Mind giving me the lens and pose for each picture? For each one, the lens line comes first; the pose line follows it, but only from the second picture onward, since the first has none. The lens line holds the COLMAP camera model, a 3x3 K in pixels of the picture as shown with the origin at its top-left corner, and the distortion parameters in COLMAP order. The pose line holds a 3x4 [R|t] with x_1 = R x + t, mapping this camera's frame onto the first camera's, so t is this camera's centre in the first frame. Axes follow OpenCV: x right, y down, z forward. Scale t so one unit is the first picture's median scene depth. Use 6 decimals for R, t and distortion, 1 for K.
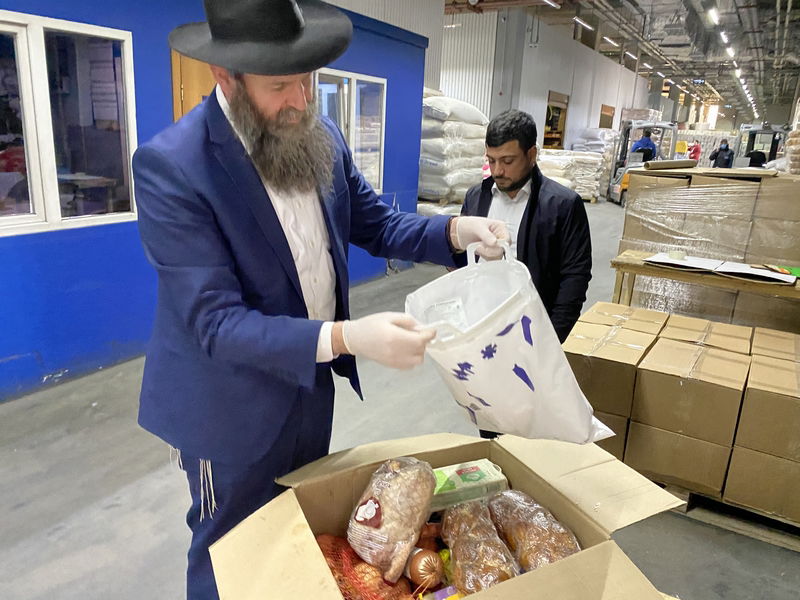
lens RADIAL K [[609.0, 0, 399.9], [0, 609.0, 298.4], [0, 0, 1]] dist [0.019224, -0.023630]
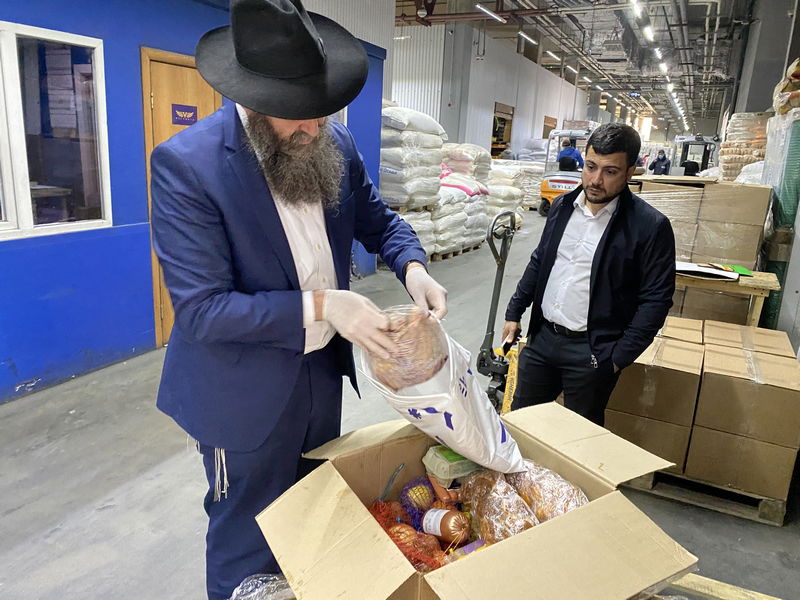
lens RADIAL K [[609.0, 0, 399.0], [0, 609.0, 303.9], [0, 0, 1]] dist [0.019224, -0.023630]
pose [[0.996280, -0.018660, 0.084131, -0.041451], [0.019320, 0.999789, -0.007041, 0.012193], [-0.083982, 0.008641, 0.996430, -0.030429]]
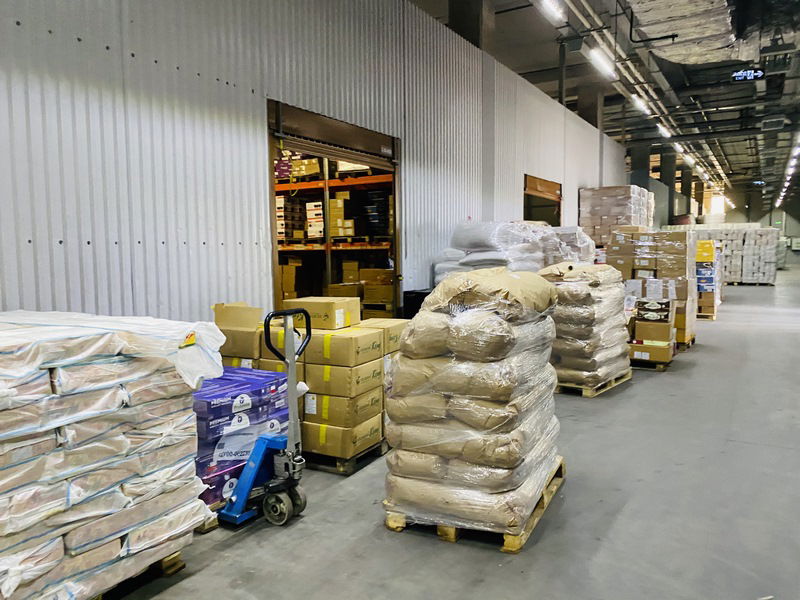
lens RADIAL K [[609.0, 0, 396.3], [0, 609.0, 293.9], [0, 0, 1]] dist [0.019224, -0.023630]
pose [[0.998311, -0.056665, -0.012846, 1.311156], [0.053195, 0.980301, -0.190210, -0.805821], [0.023372, 0.189205, 0.981659, 3.114129]]
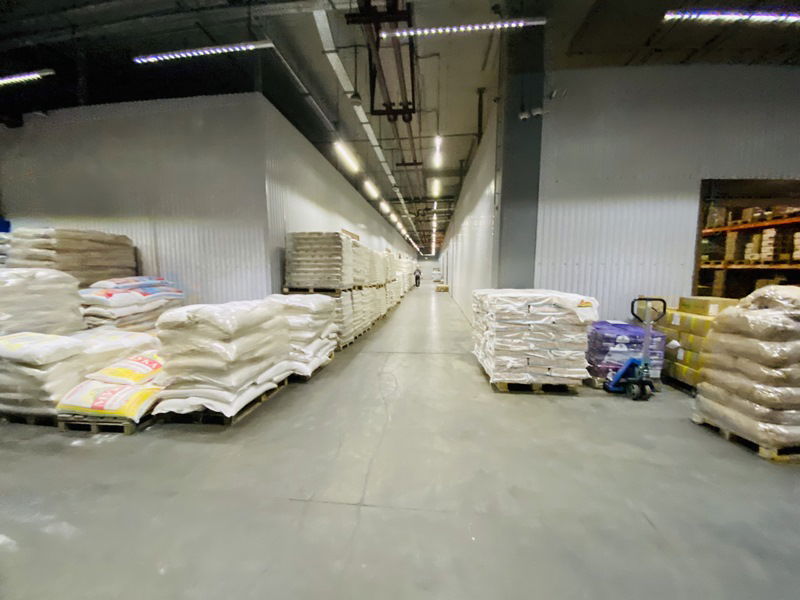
lens RADIAL K [[324.1, 0, 390.1], [0, 324.1, 298.9], [0, 0, 1]] dist [-0.003773, -0.011563]
pose [[0.396029, 0.043040, -0.917229, 1.667394], [-0.221551, 0.973868, -0.049961, -0.746663], [0.891110, 0.222999, 0.395215, 2.942715]]
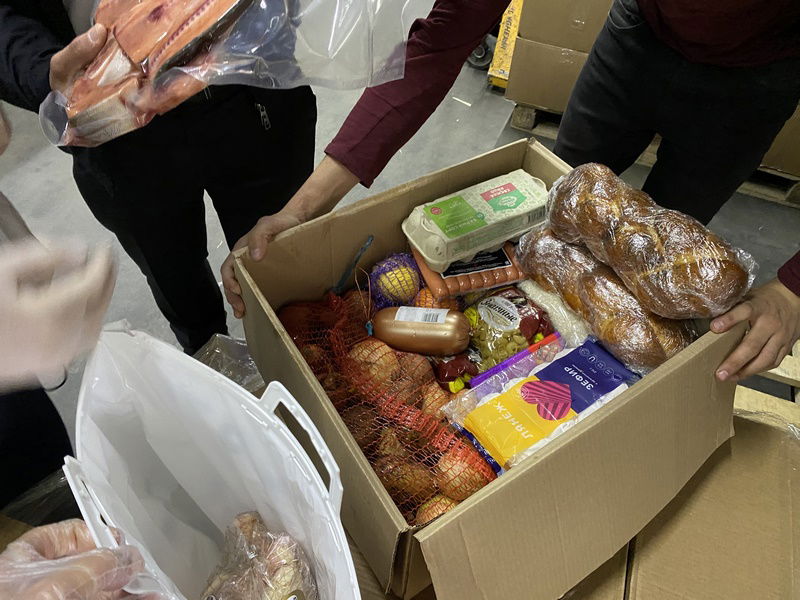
lens RADIAL K [[609.0, 0, 399.3], [0, 609.0, 296.0], [0, 0, 1]] dist [0.019224, -0.023630]
pose [[0.989020, -0.094022, 0.114011, -0.026667], [0.015821, 0.834427, 0.550891, 0.003890], [-0.146929, -0.543038, 0.826753, 0.137830]]
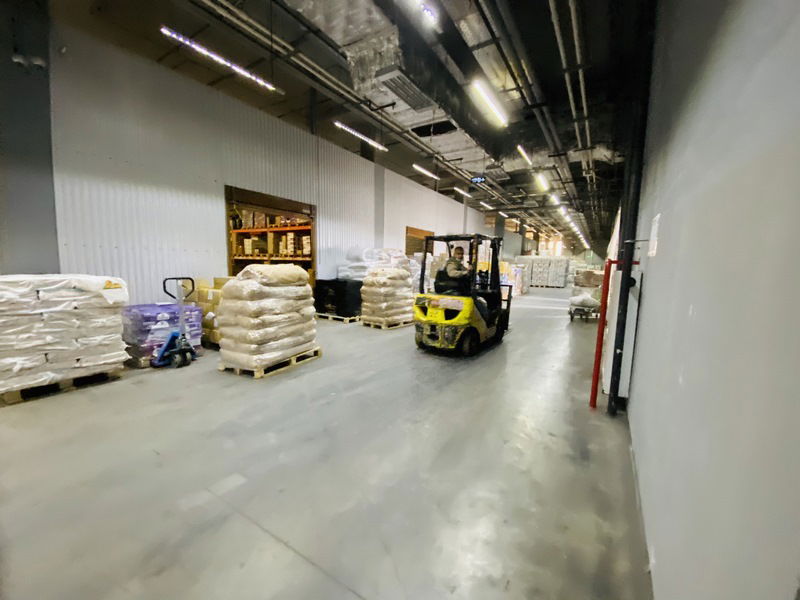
lens RADIAL K [[324.1, 0, 402.4], [0, 324.1, 301.9], [0, 0, 1]] dist [-0.003773, -0.011563]
pose [[0.999616, -0.022967, -0.015525, 1.851769], [0.020360, 0.988306, -0.151120, -0.706557], [0.018814, 0.150746, 0.988394, 2.942333]]
